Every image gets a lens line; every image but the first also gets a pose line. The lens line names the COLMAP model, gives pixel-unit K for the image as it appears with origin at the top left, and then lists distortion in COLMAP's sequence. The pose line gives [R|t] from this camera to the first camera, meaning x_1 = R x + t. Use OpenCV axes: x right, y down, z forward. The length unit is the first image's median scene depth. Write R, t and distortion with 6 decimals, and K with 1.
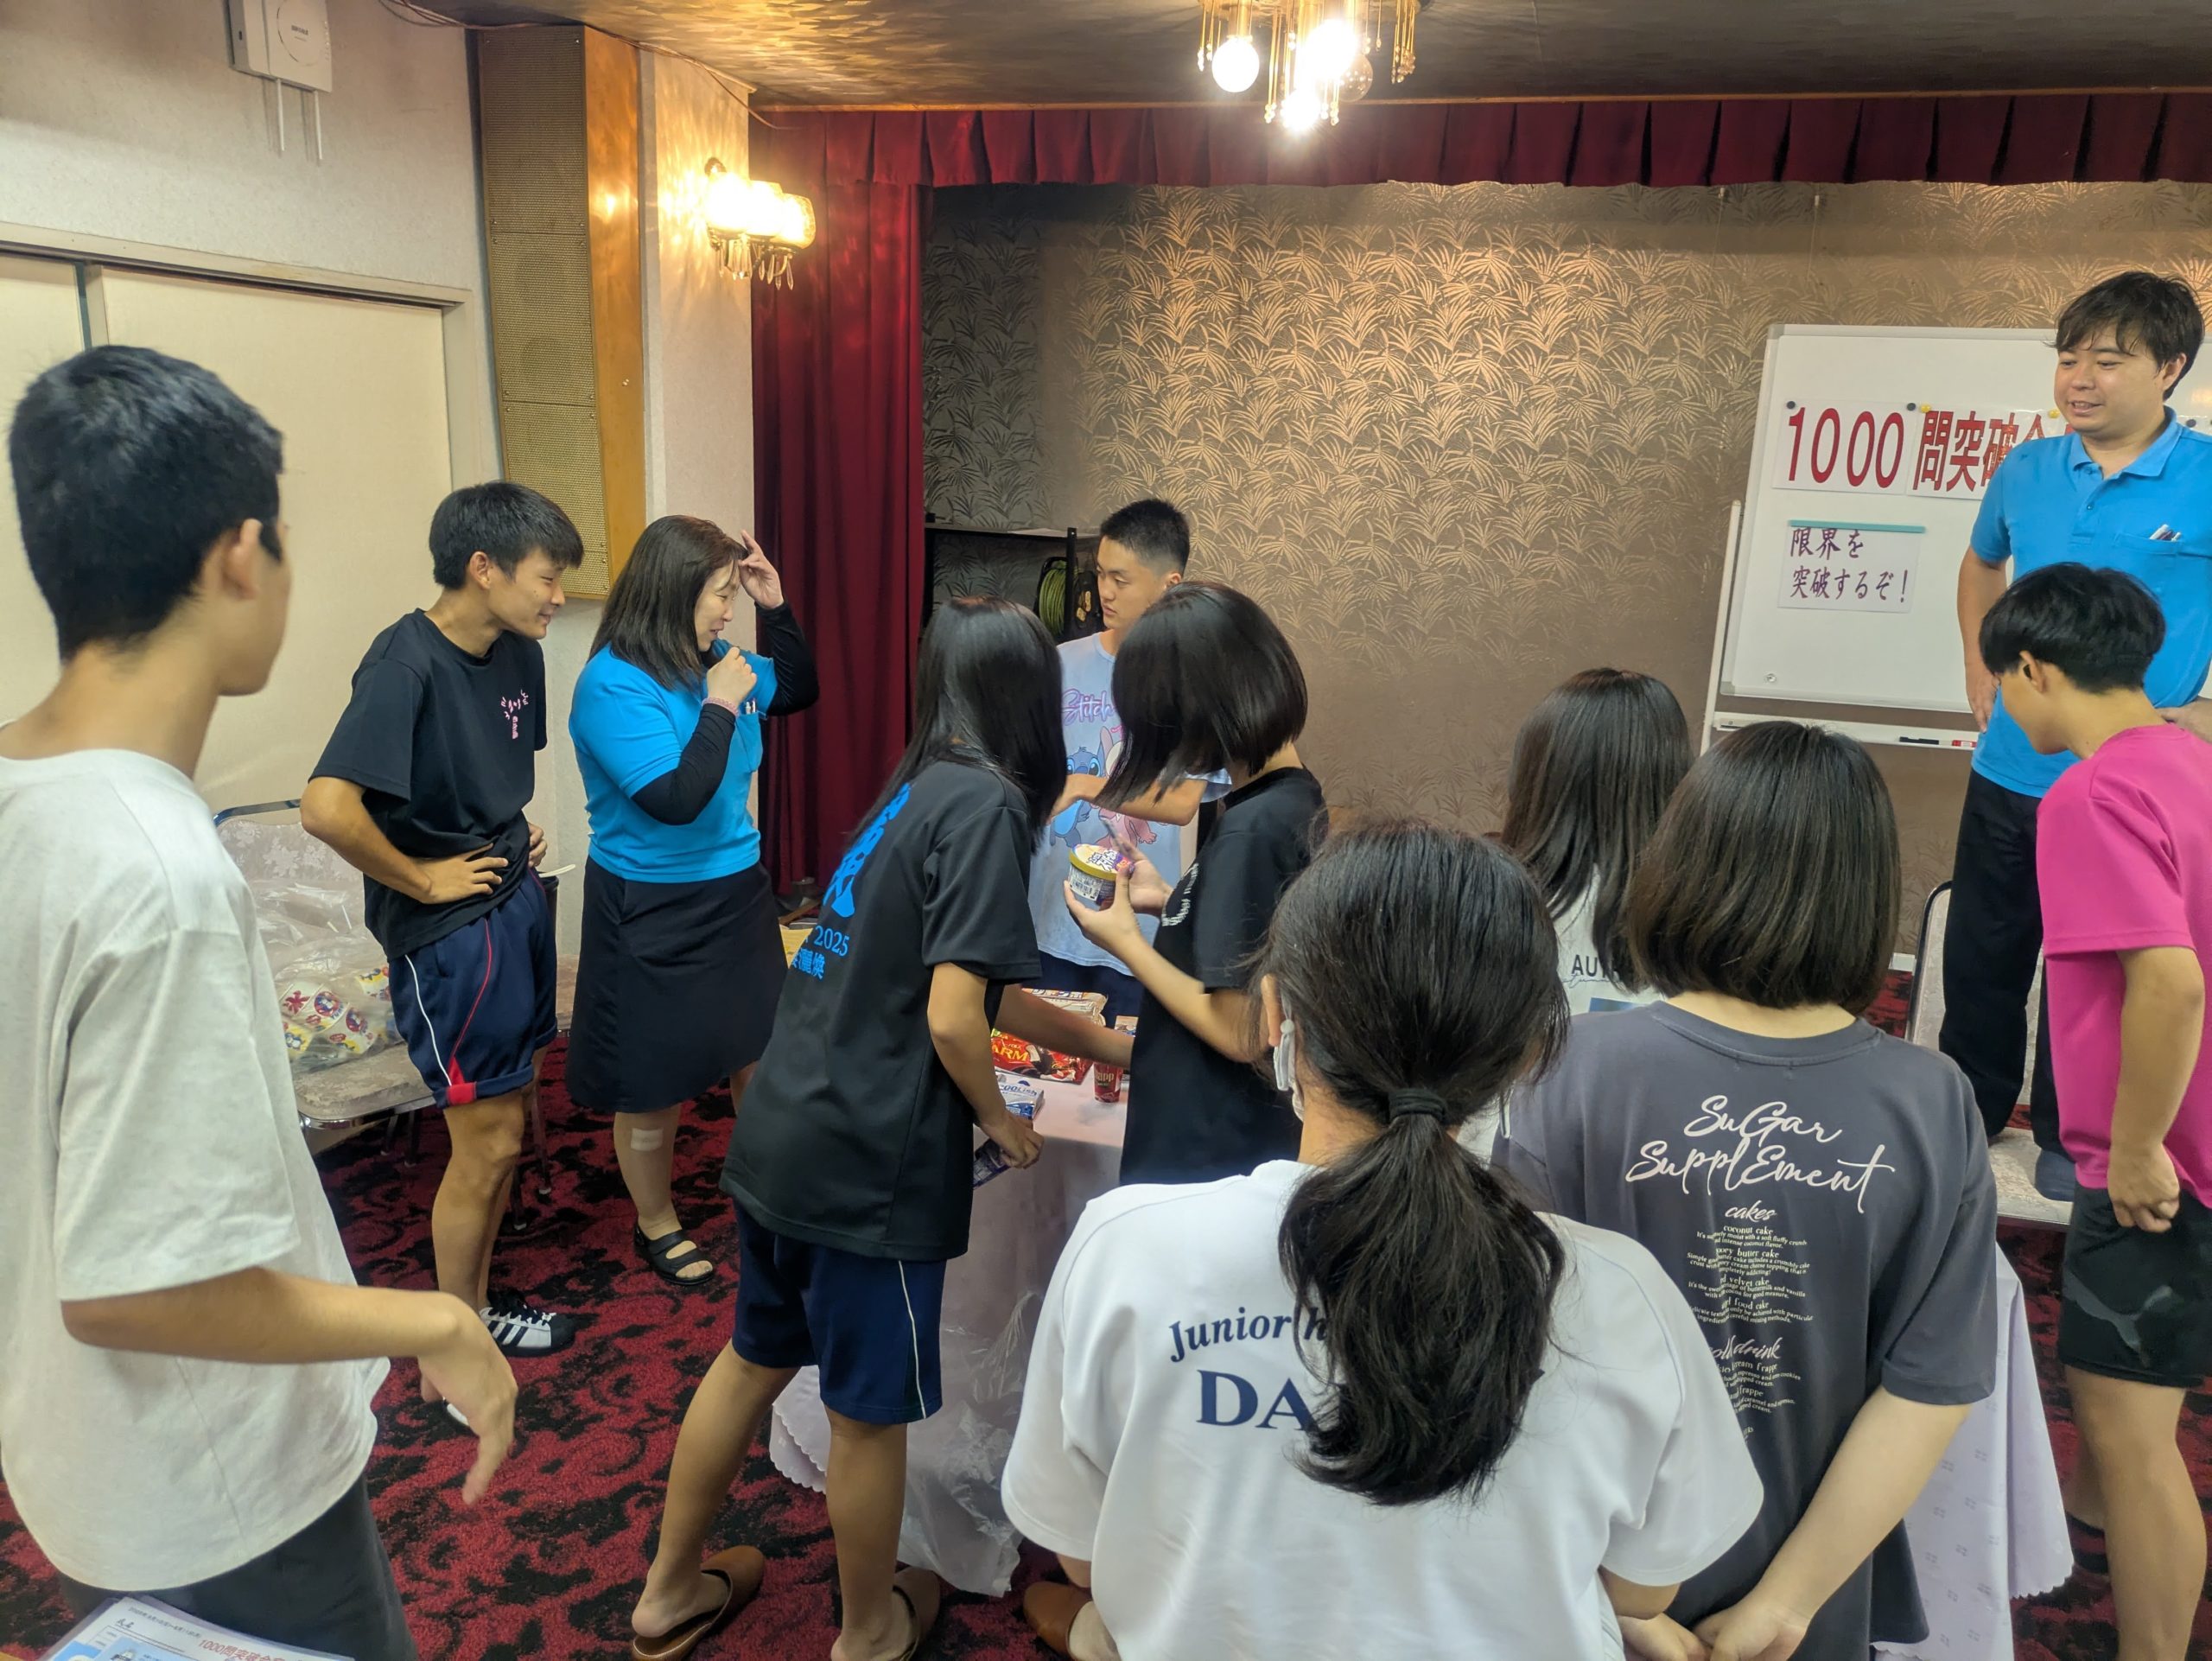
lens RADIAL K [[1642.1, 0, 1106.0], [0, 1642.1, 830.5], [0, 0, 1]] dist [0.032466, -0.001587]
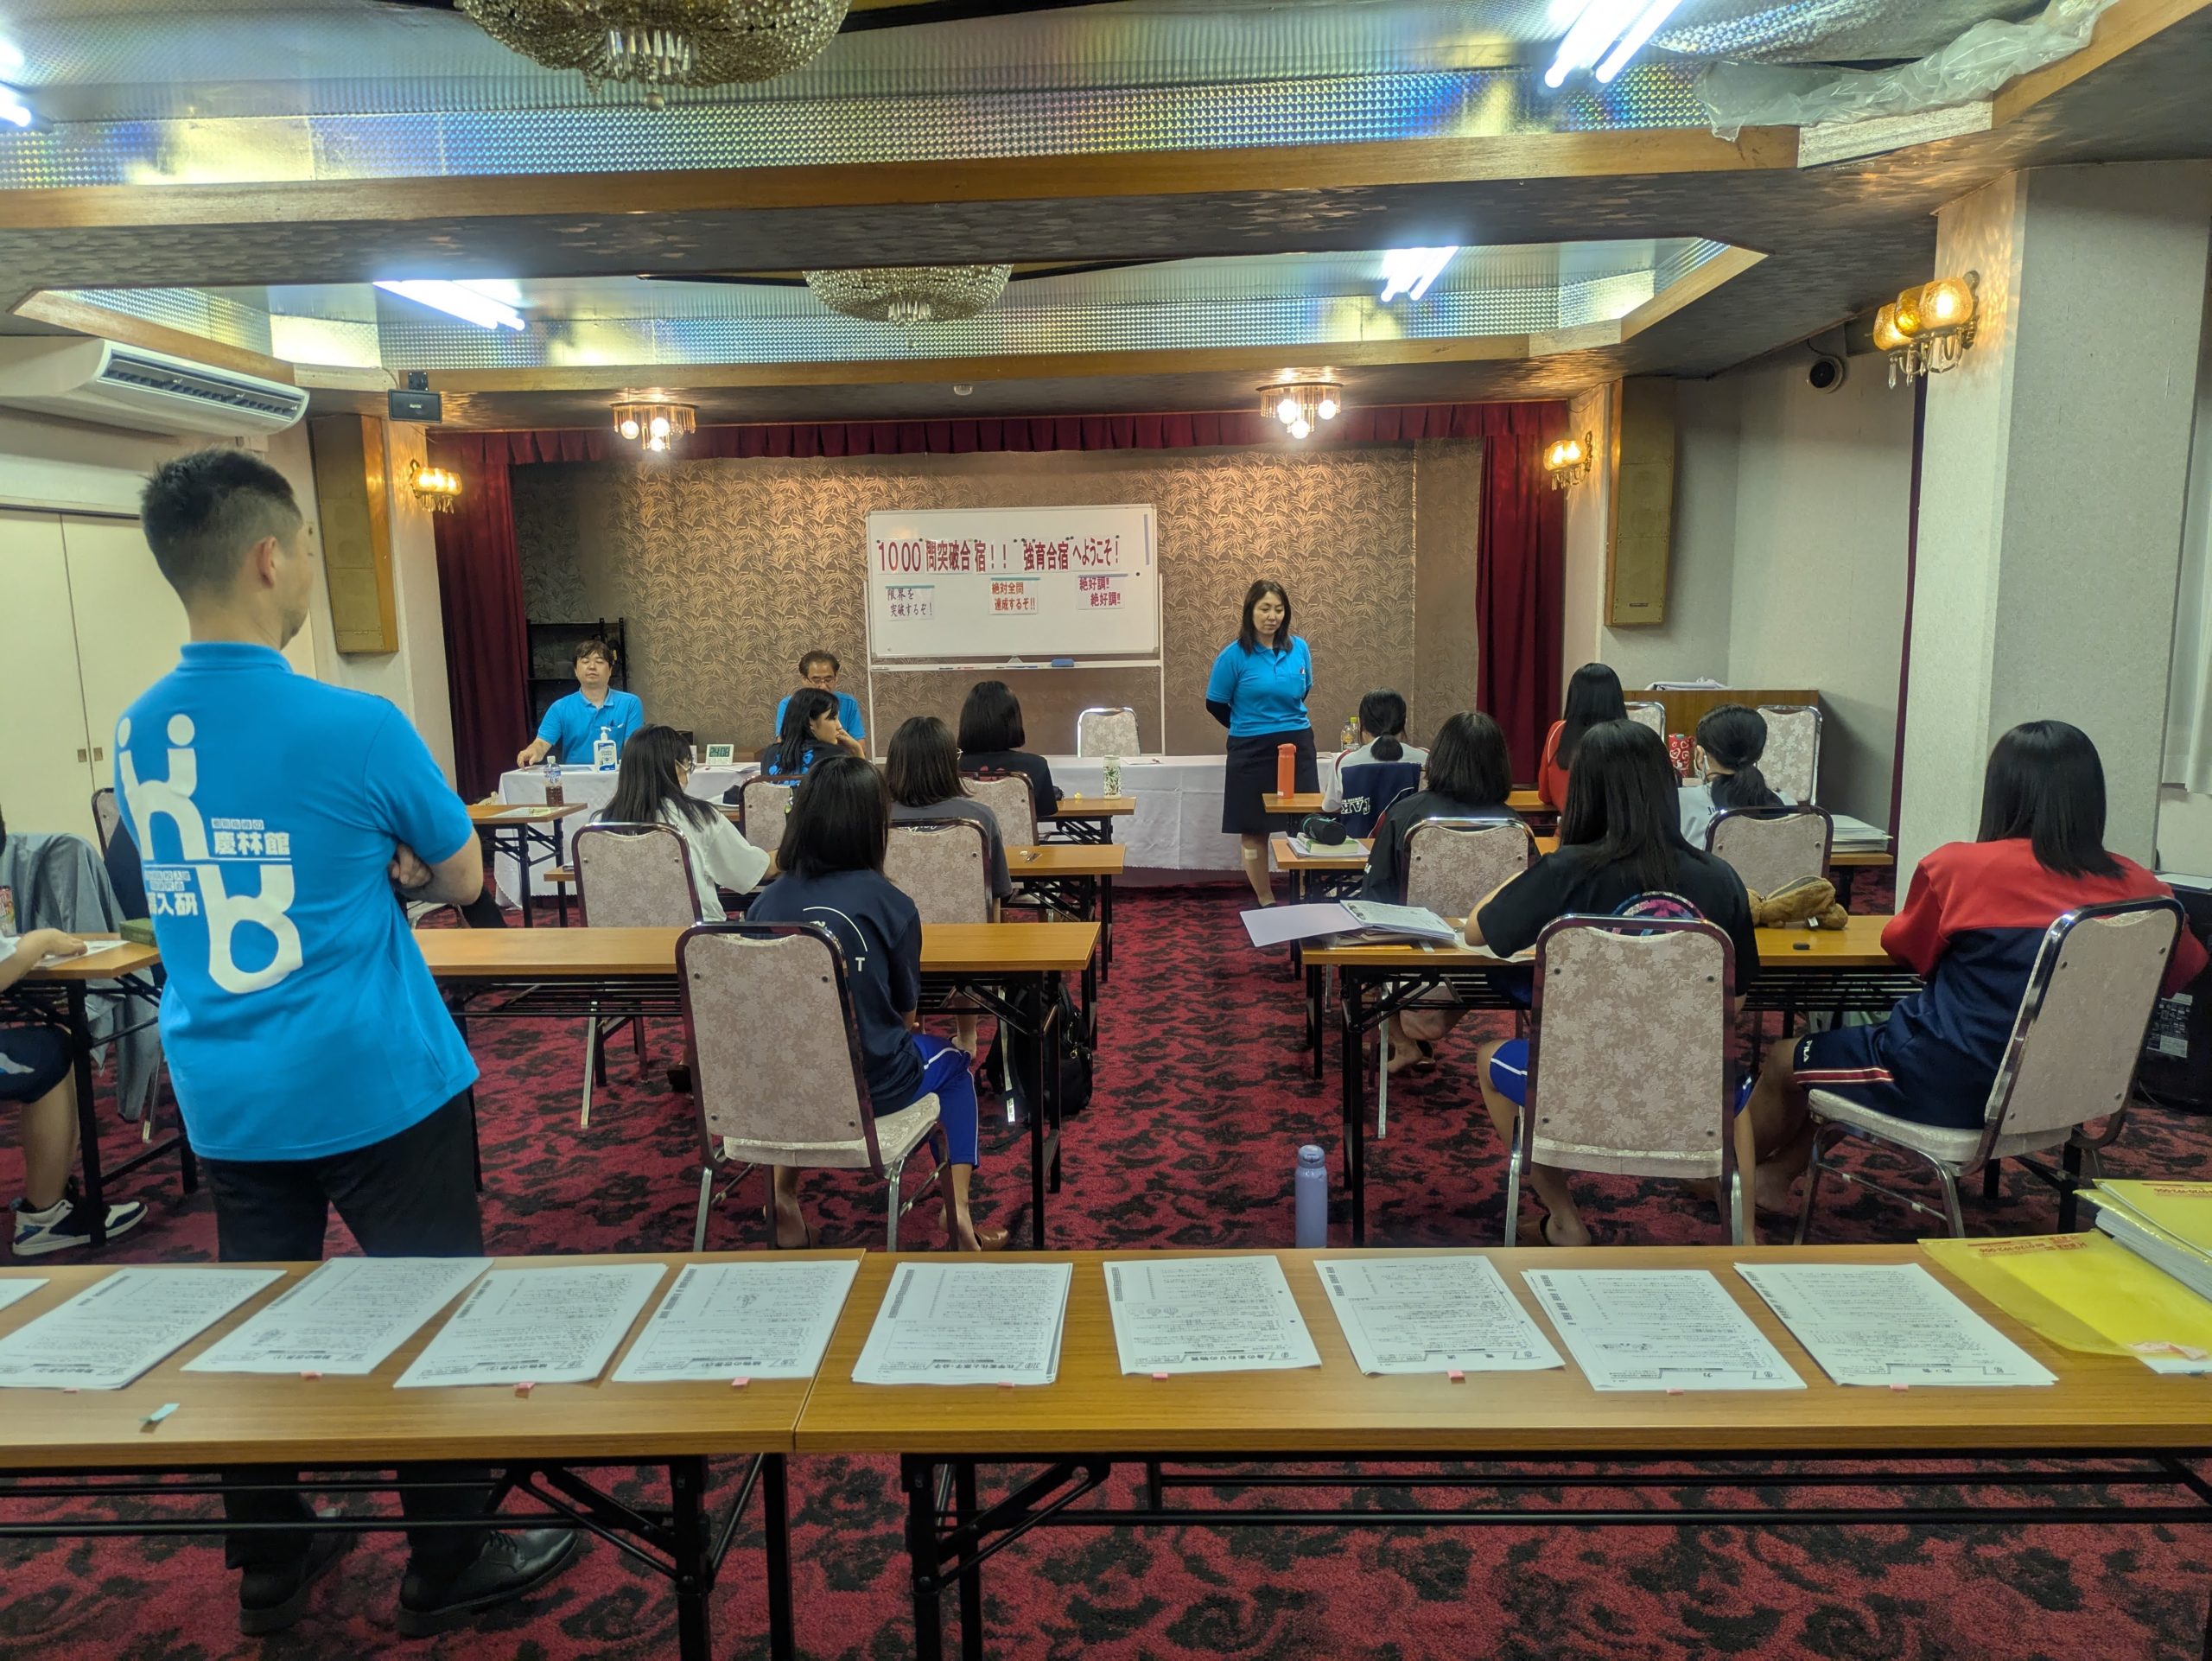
lens RADIAL K [[1684.4, 0, 1097.2], [0, 1684.4, 861.4], [0, 0, 1]] dist [0.083602, -0.102281]
pose [[0.973473, -0.095535, 0.207904, 0.112668], [0.112428, 0.991121, -0.070987, 0.338458], [-0.199276, 0.092478, 0.975570, -1.165969]]
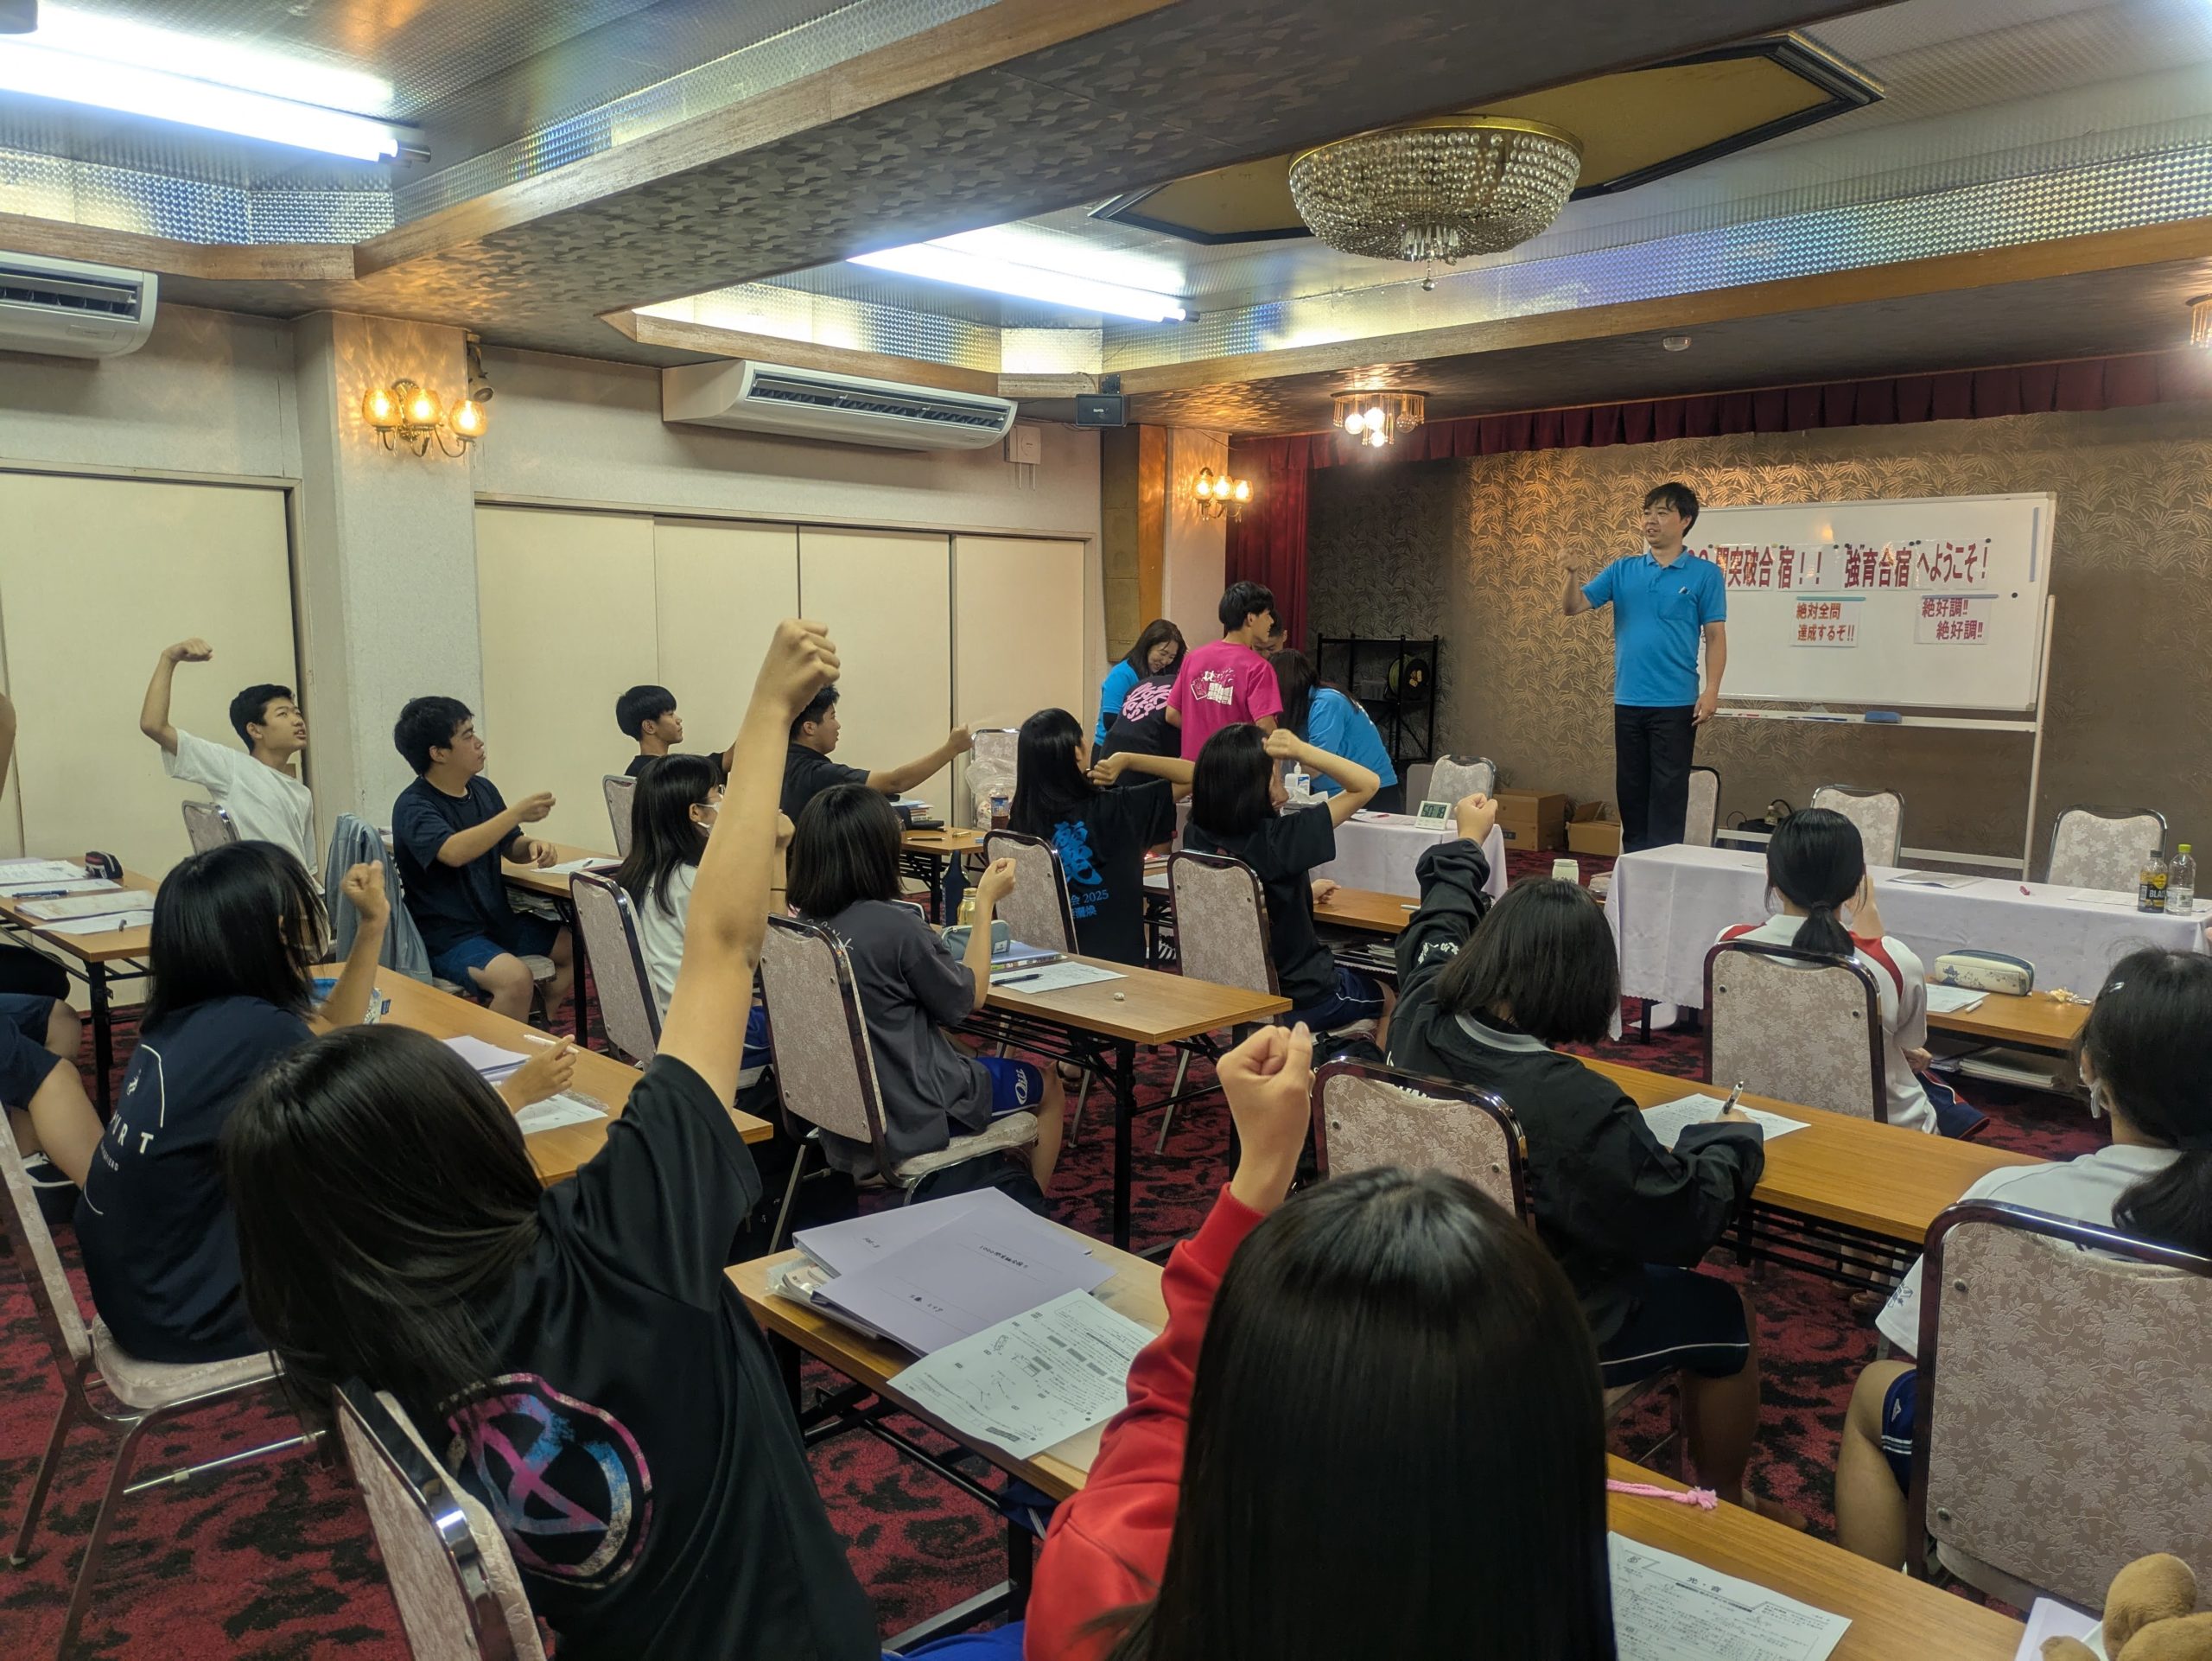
lens RADIAL K [[1684.4, 0, 1097.2], [0, 1684.4, 861.4], [0, 0, 1]] dist [0.083602, -0.102281]
pose [[0.871785, 0.038017, -0.488412, 0.626290], [-0.091027, 0.992193, -0.085246, 0.266746], [0.481358, 0.118775, 0.868439, -0.804170]]
